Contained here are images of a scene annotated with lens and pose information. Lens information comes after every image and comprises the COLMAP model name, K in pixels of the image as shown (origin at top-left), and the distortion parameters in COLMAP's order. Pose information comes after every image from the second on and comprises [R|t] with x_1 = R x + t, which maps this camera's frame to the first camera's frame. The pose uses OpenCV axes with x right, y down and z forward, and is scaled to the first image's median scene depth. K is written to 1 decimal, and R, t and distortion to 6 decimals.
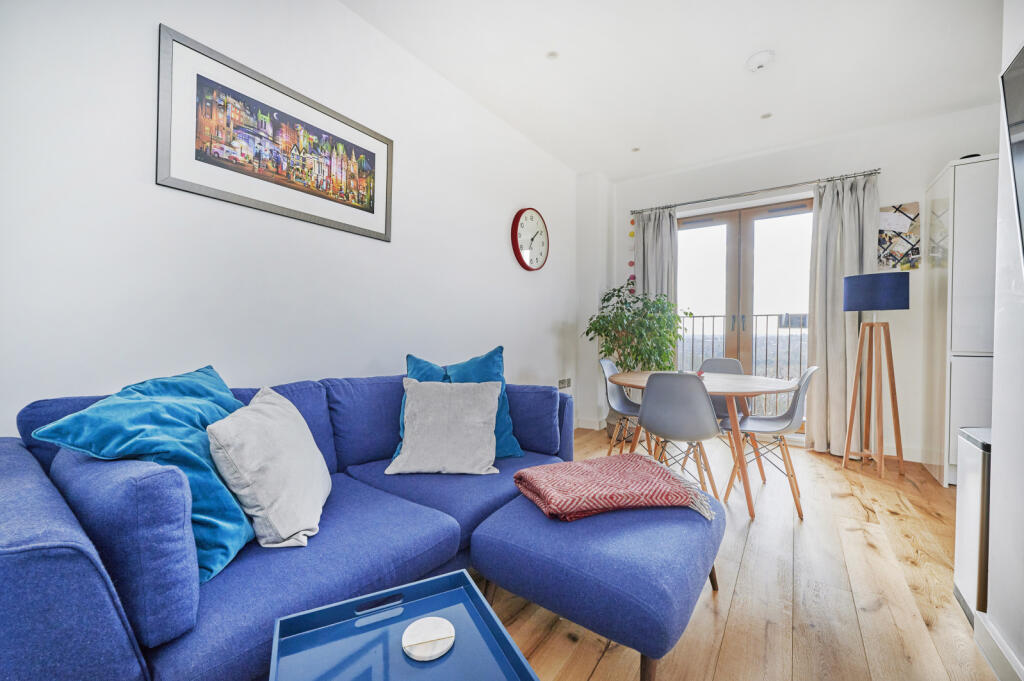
lens RADIAL K [[402.7, 0, 509.8], [0, 402.7, 341.9], [0, 0, 1]] dist [-0.003170, -0.000265]
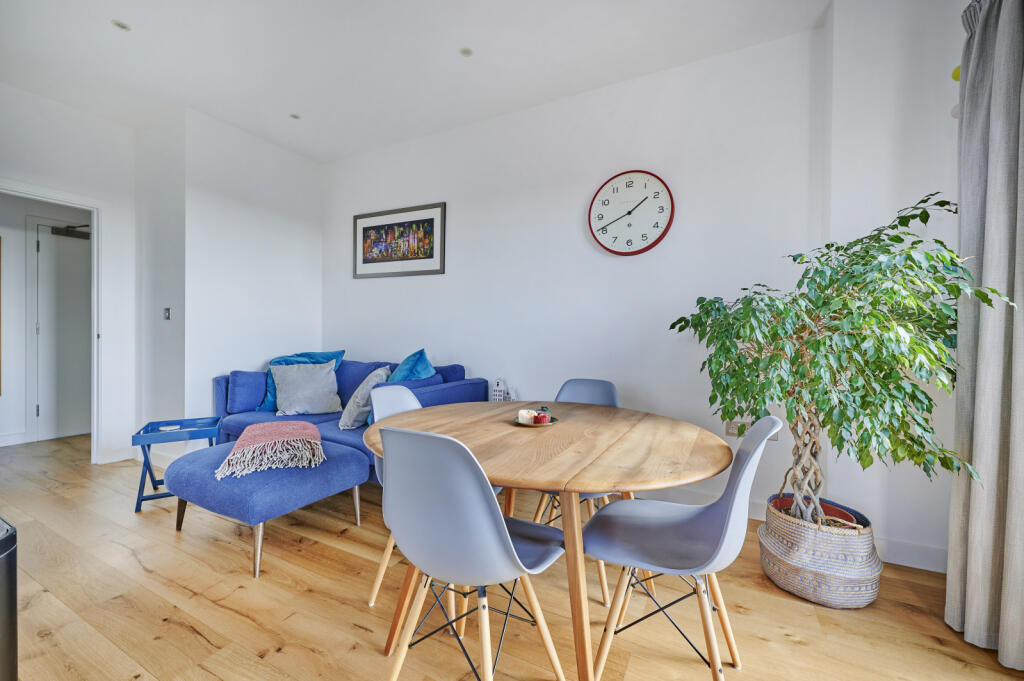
lens RADIAL K [[402.7, 0, 512.5], [0, 402.7, 338.3], [0, 0, 1]] dist [-0.003170, -0.000265]
pose [[0.146434, -0.002888, -0.989216, 1.240292], [-0.033338, 0.999413, -0.007853, -0.019580], [0.988659, 0.034129, 0.146252, 1.132441]]
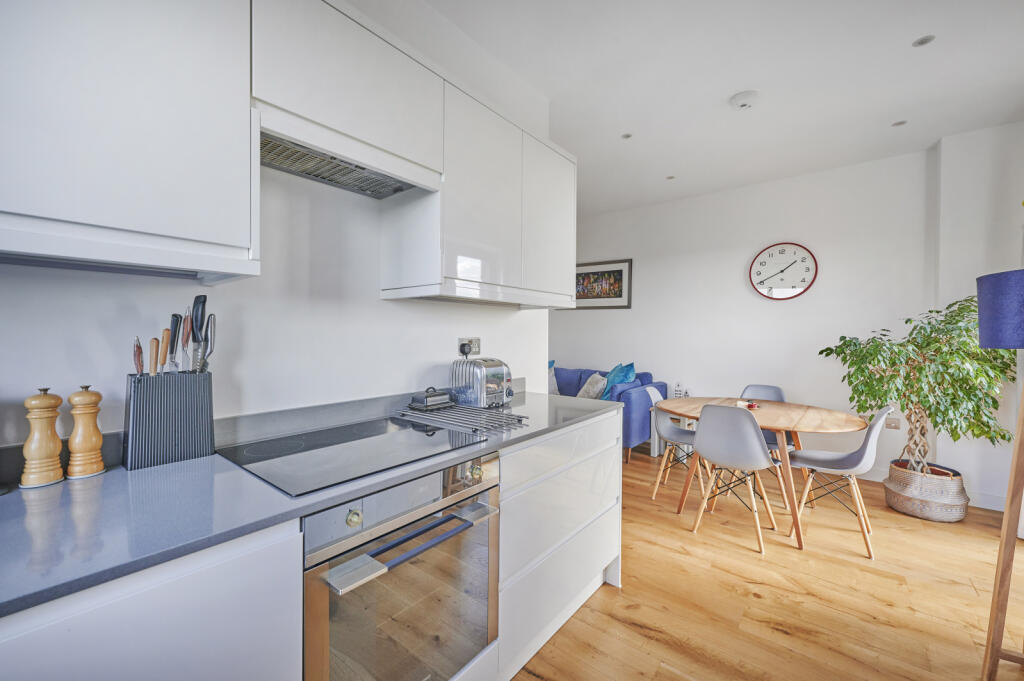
lens RADIAL K [[402.7, 0, 511.5], [0, 402.7, 337.7], [0, 0, 1]] dist [-0.003170, -0.000265]
pose [[-0.061885, -0.003550, -0.998077, 1.933208], [-0.033583, 0.999435, -0.001473, -0.084099], [0.997518, 0.033427, -0.061969, 0.576125]]
